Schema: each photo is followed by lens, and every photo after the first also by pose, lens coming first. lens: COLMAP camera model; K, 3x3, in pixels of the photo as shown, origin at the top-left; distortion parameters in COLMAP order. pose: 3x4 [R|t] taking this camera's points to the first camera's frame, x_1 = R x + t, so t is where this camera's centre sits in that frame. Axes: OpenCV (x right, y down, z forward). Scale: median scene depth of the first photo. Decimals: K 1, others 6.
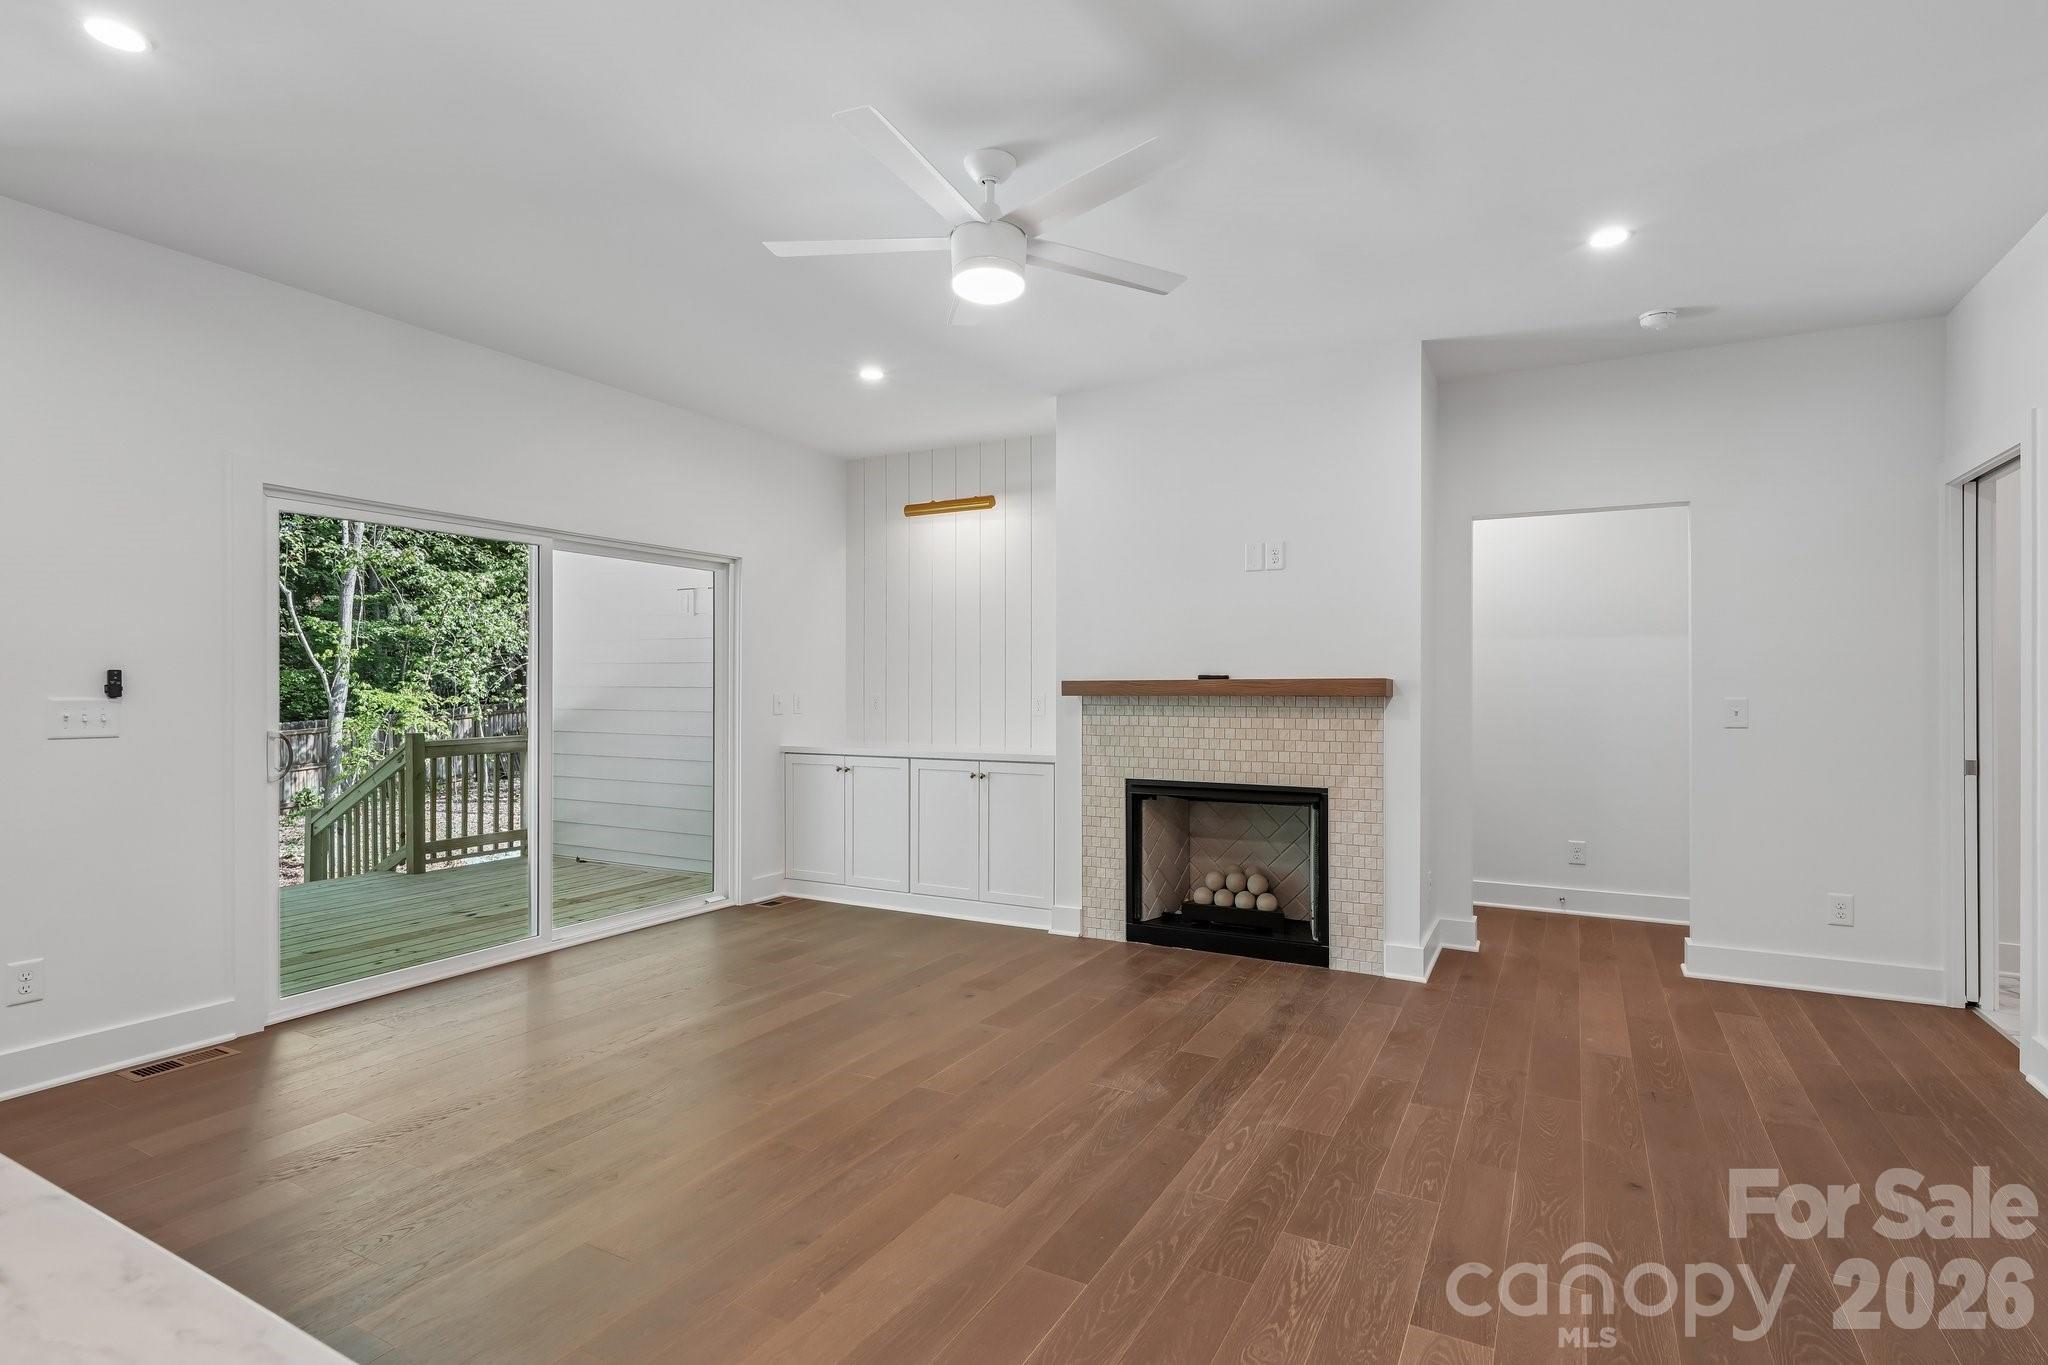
lens RADIAL K [[1016.6, 0, 1032.3], [0, 1016.6, 684.5], [0, 0, 1]] dist [0.005527, 0.000556]
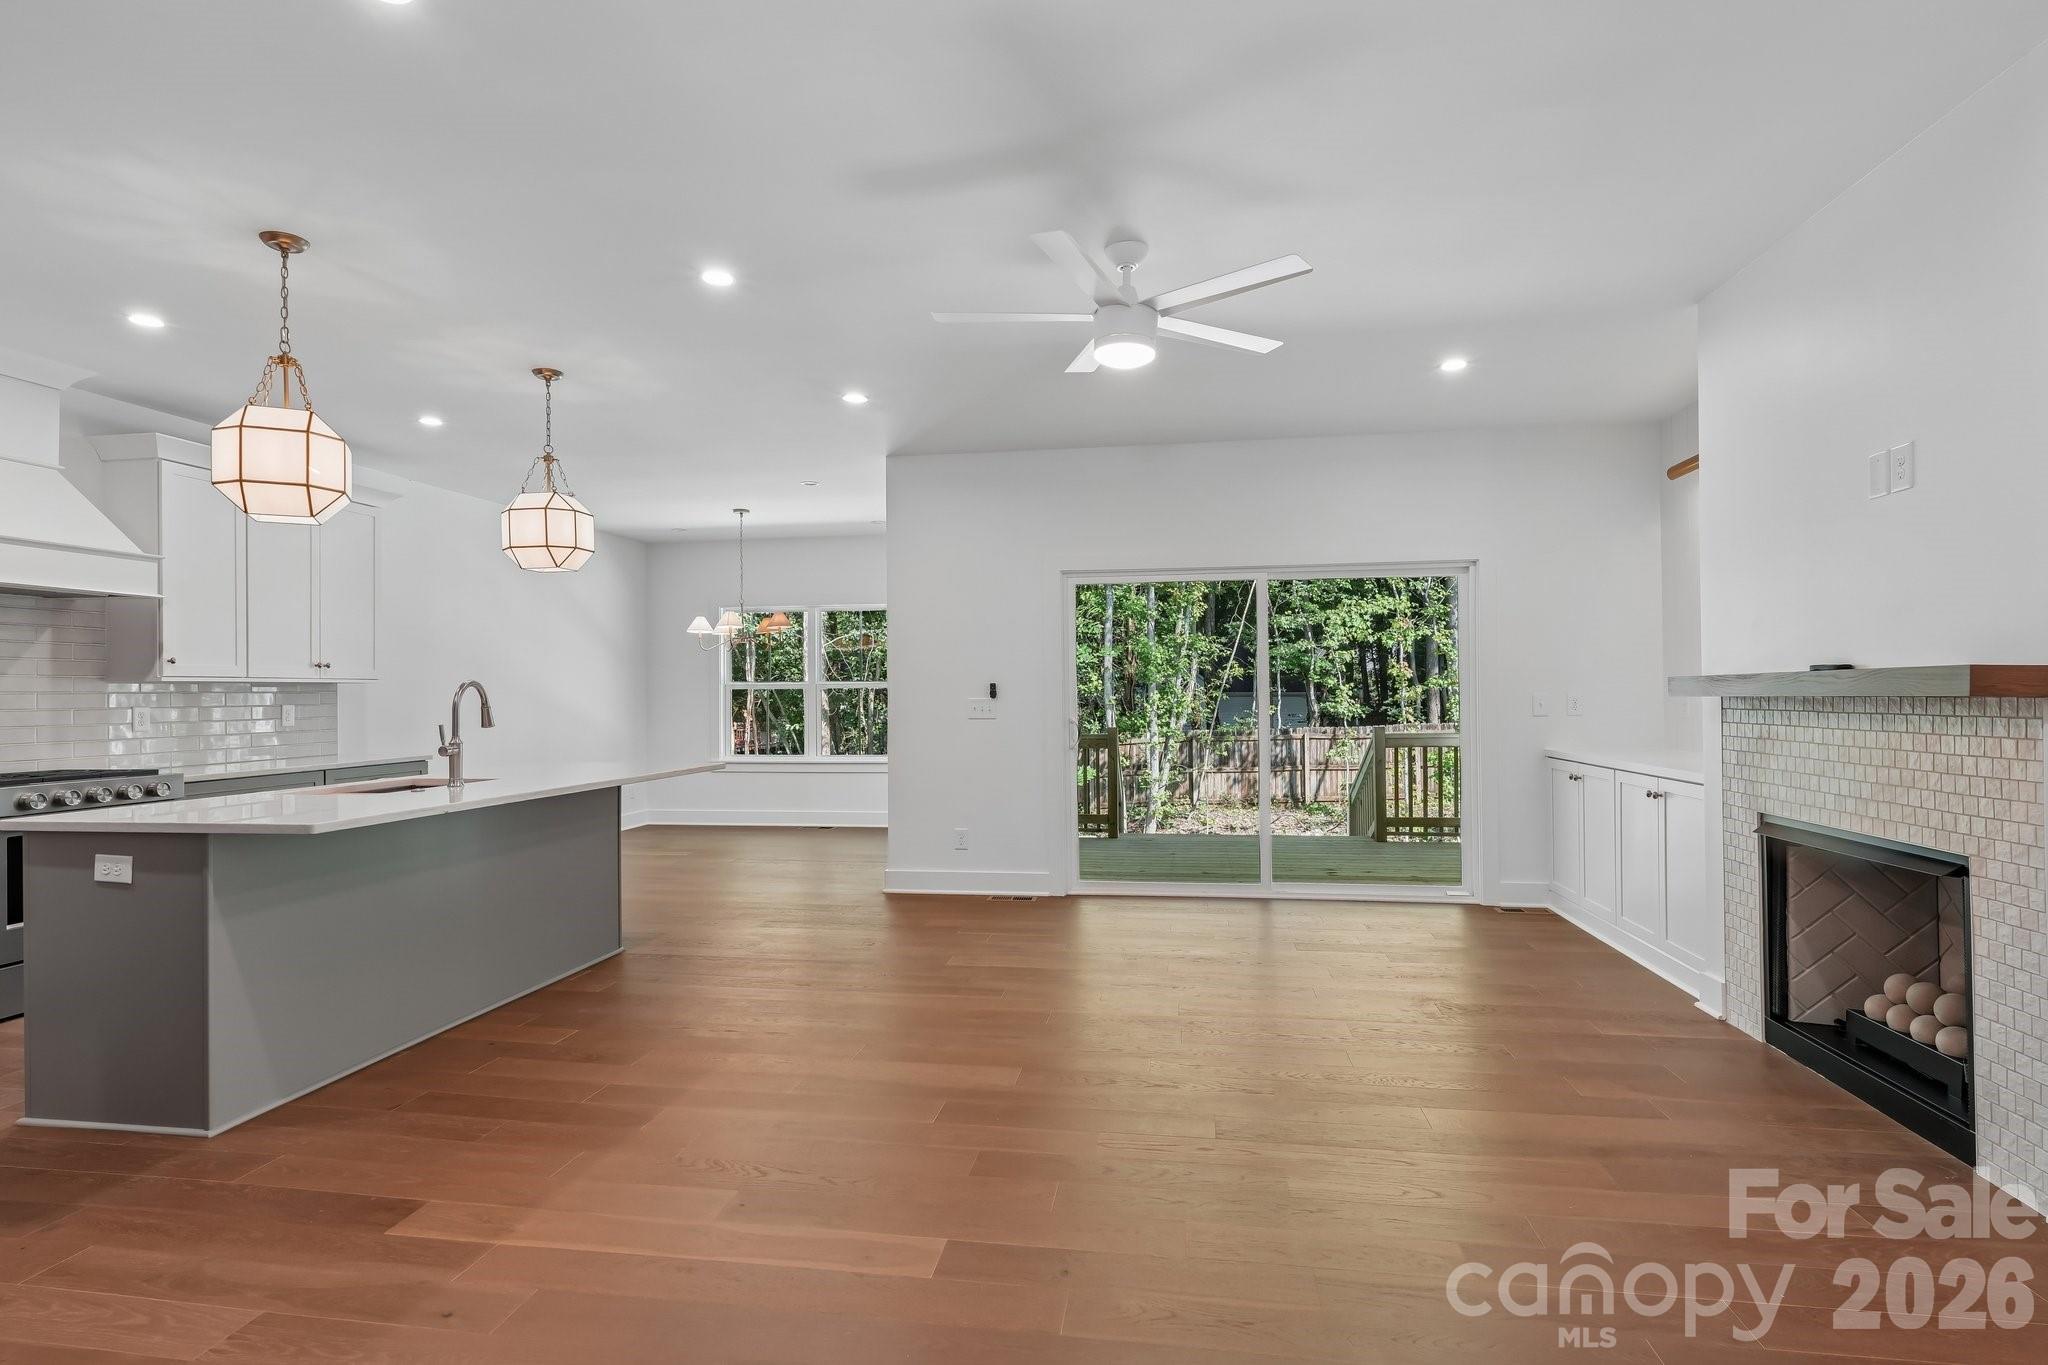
lens RADIAL K [[1016.6, 0, 1004.3], [0, 1016.6, 689.4], [0, 0, 1]] dist [0.005527, 0.000556]
pose [[0.320011, -0.006962, -0.947388, 0.409951], [0.012606, 0.999916, -0.003090, 0.001427], [0.947330, -0.010954, 0.320072, 0.186009]]
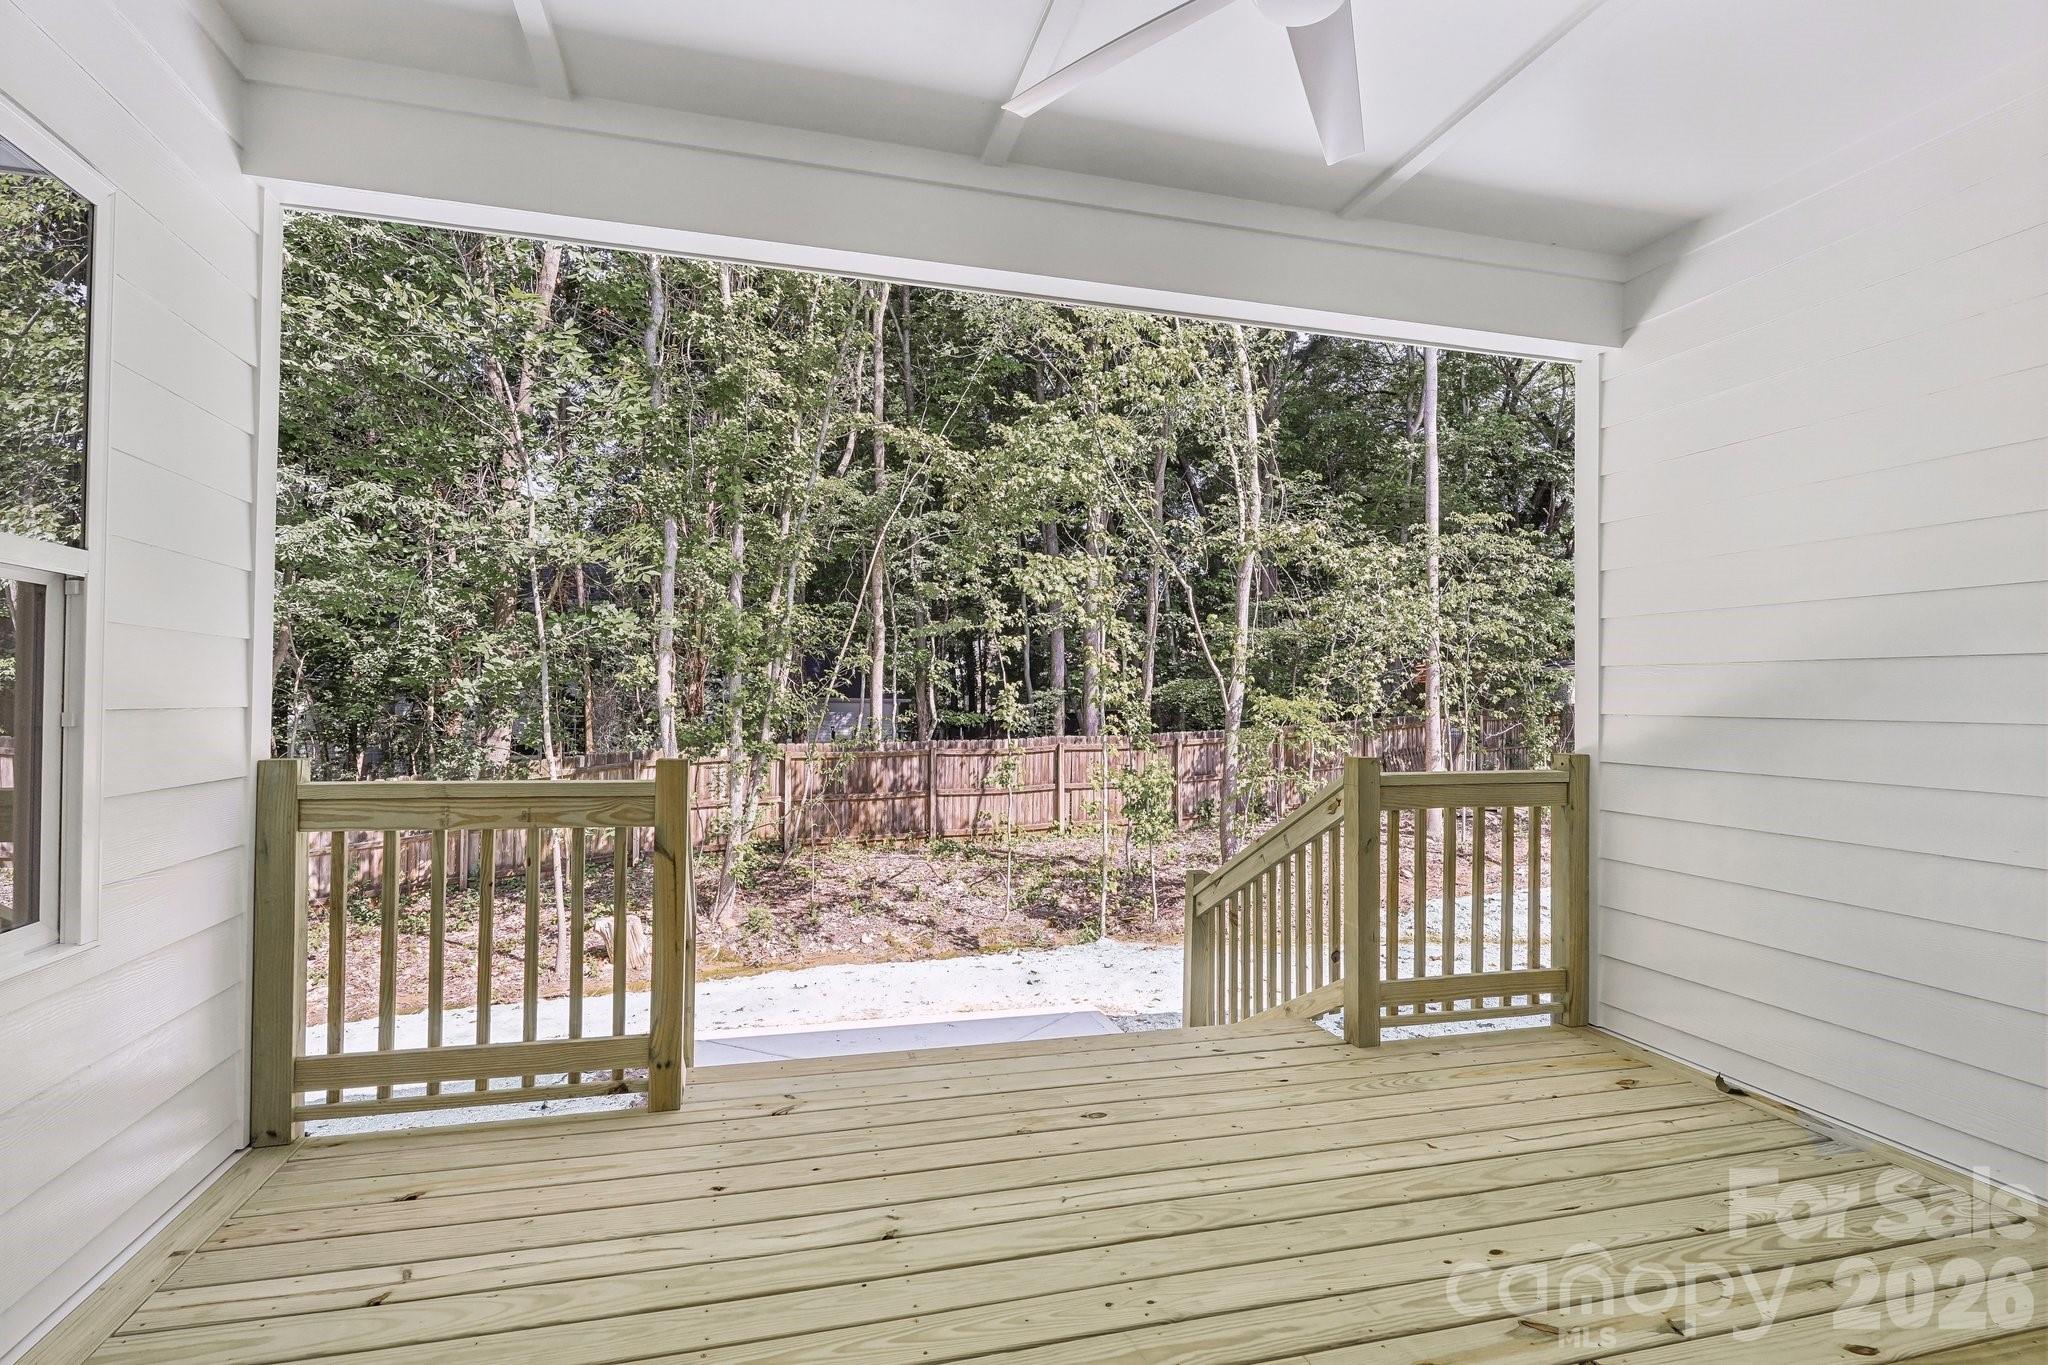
lens RADIAL K [[1016.6, 0, 1021.0], [0, 1016.6, 688.7], [0, 0, 1]] dist [0.005527, 0.000556]
pose [[0.692642, 0.000309, -0.721281, -0.365877], [-0.010609, 0.999896, -0.009759, 0.020388], [0.721203, 0.014411, 0.692574, 0.540933]]
